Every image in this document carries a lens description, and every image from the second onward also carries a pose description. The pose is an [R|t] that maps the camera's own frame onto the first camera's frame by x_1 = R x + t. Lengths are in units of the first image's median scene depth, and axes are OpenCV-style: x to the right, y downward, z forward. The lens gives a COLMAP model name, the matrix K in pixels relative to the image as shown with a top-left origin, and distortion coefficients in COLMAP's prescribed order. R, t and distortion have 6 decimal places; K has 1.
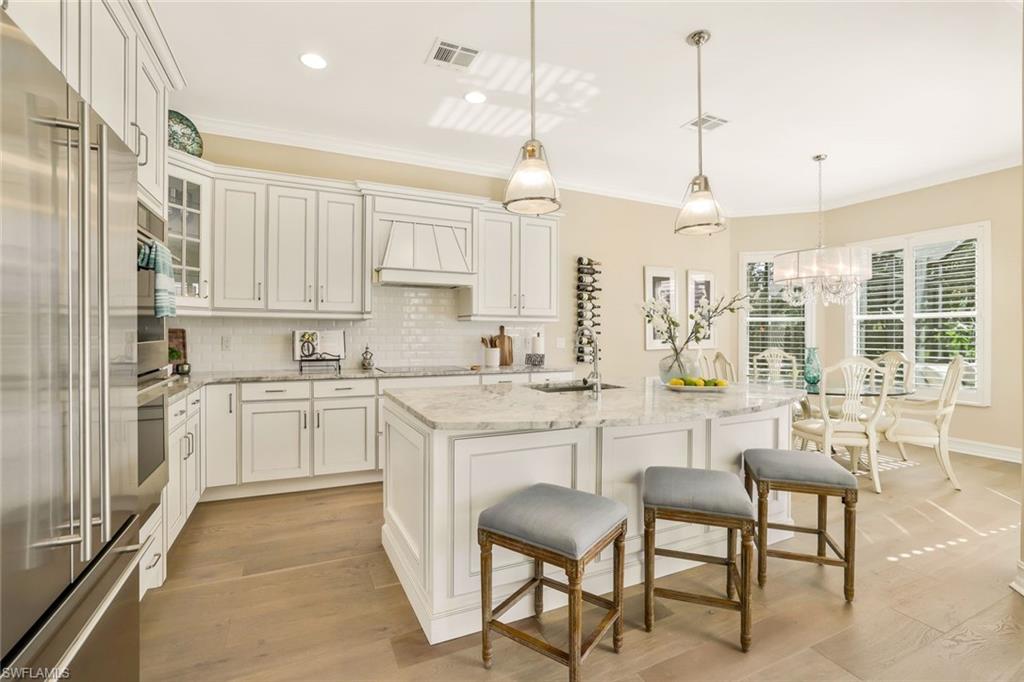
lens RADIAL K [[449.2, 0, 507.2], [0, 449.2, 341.4], [0, 0, 1]] dist [-0.015823, 0.001529]
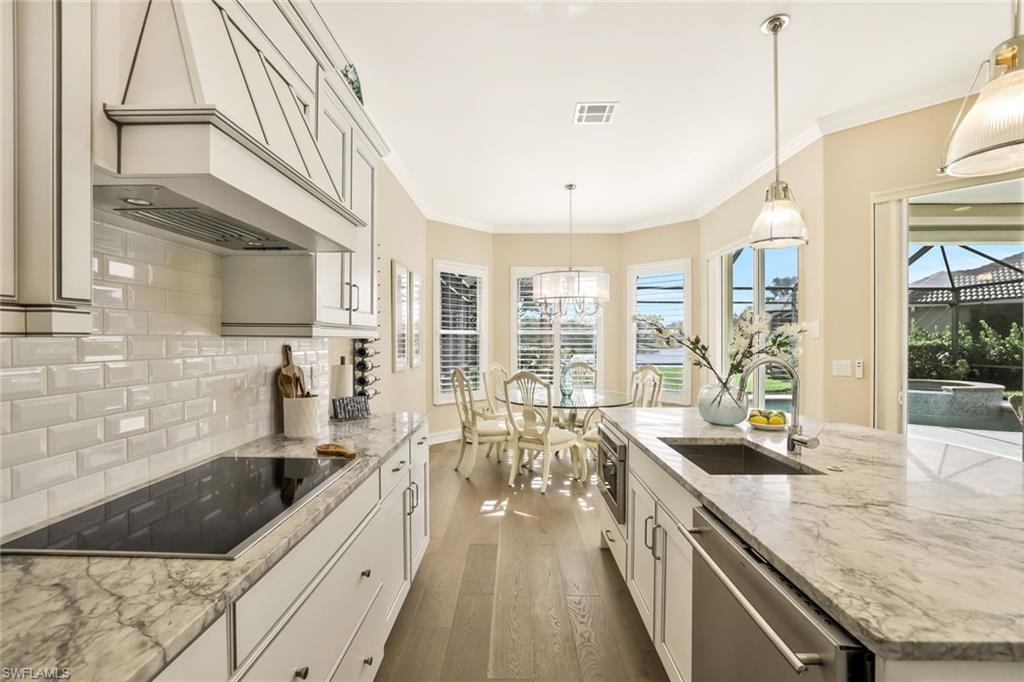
lens RADIAL K [[449.2, 0, 499.0], [0, 449.2, 343.4], [0, 0, 1]] dist [-0.015823, 0.001529]
pose [[0.459556, -0.009870, 0.888094, -0.334623], [0.011882, 0.999917, 0.004964, -0.038519], [-0.888069, 0.008271, 0.459635, 0.621022]]
